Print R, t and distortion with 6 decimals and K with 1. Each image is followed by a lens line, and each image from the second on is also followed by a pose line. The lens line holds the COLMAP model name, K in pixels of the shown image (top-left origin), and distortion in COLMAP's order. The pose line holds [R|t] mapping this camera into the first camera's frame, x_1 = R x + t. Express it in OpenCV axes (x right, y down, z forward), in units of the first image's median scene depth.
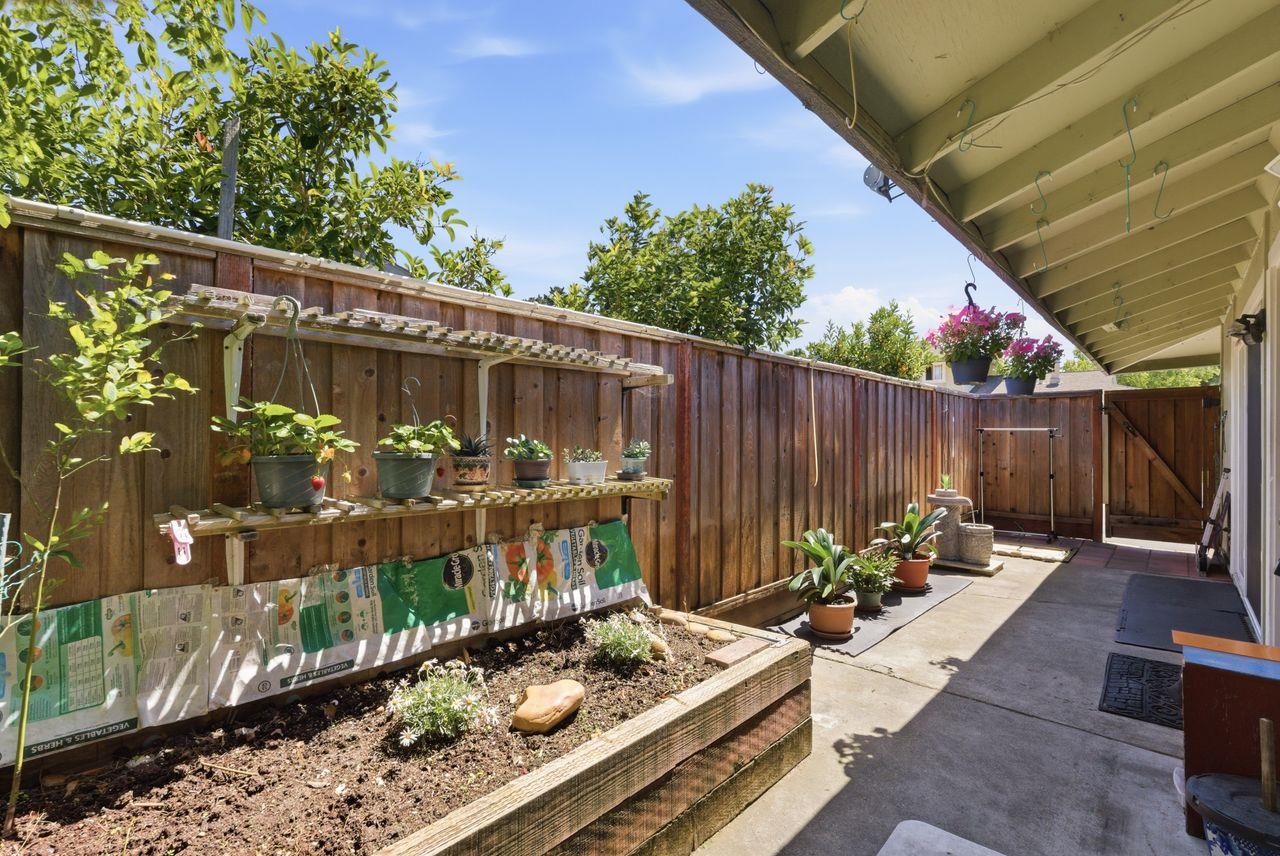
lens RADIAL K [[572.0, 0, 639.3], [0, 572.0, 430.7], [0, 0, 1]] dist [-0.011192, 0.000983]
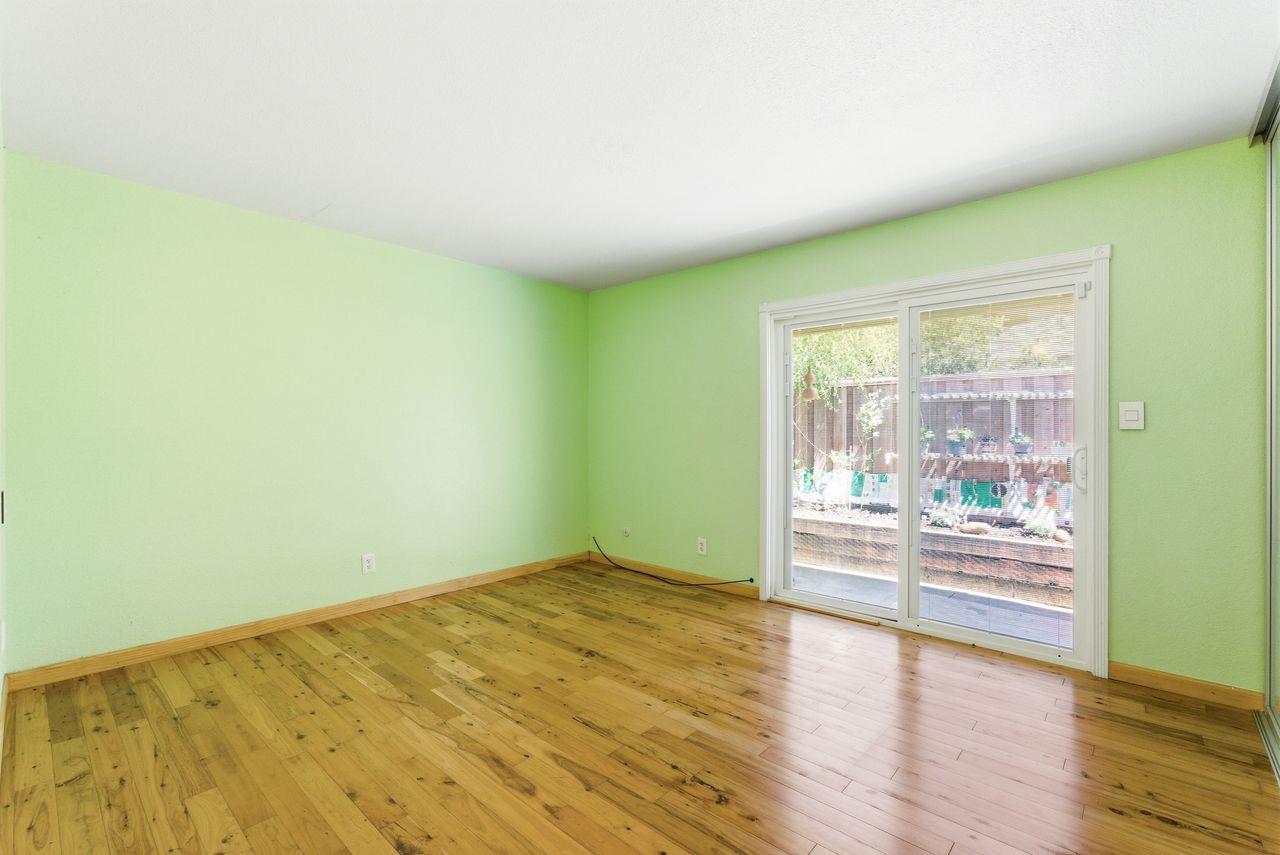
lens RADIAL K [[572.0, 0, 640.7], [0, 572.0, 438.4], [0, 0, 1]] dist [-0.011192, 0.000983]
pose [[0.017988, -0.000040, -0.999838, 1.809592], [-0.002924, 0.999996, -0.000093, 0.030176], [0.999834, 0.002925, 0.017988, -0.483346]]
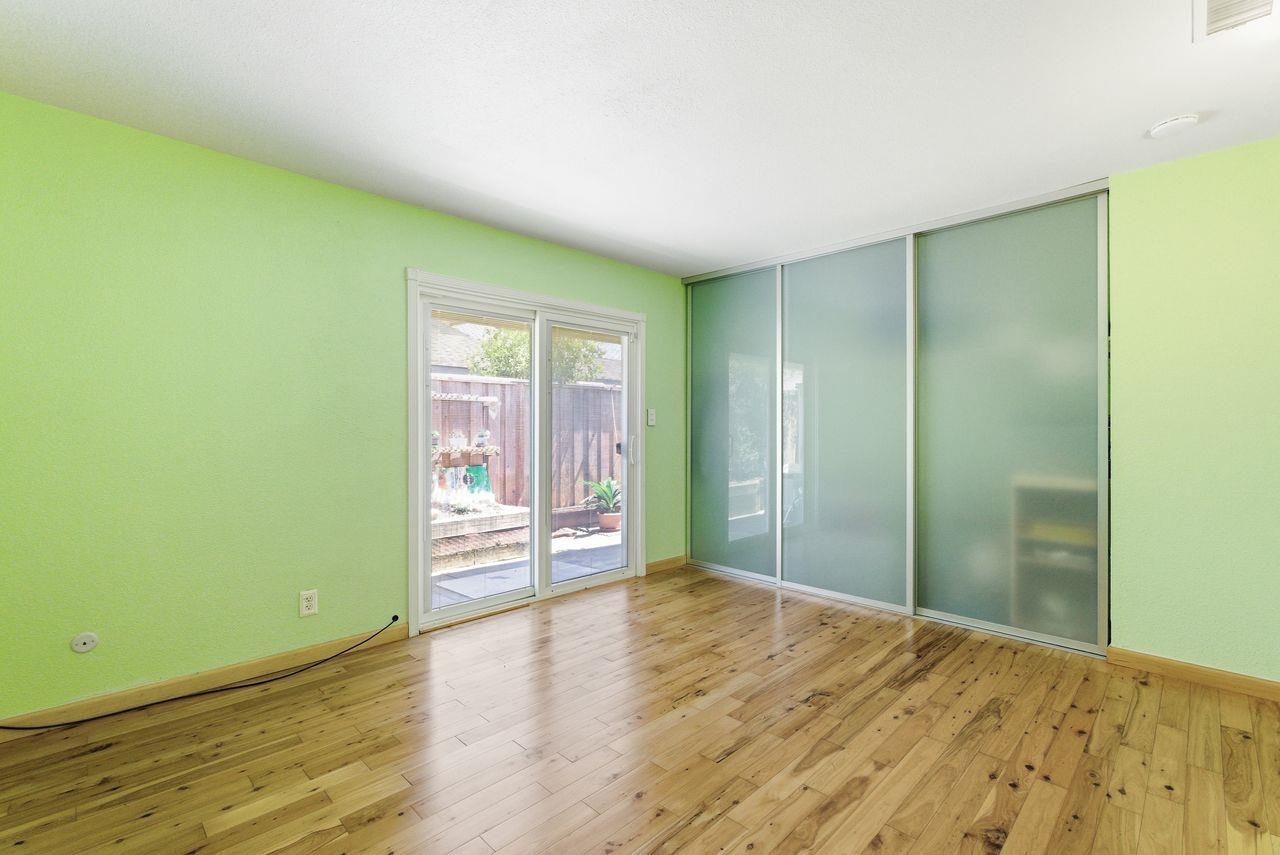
lens RADIAL K [[572.0, 0, 642.7], [0, 572.0, 415.9], [0, 0, 1]] dist [-0.011192, 0.000983]
pose [[0.999618, -0.013406, -0.024164, 0.756380], [0.012989, 0.999765, -0.017342, 0.008806], [0.024391, 0.017022, 0.999558, -1.427331]]
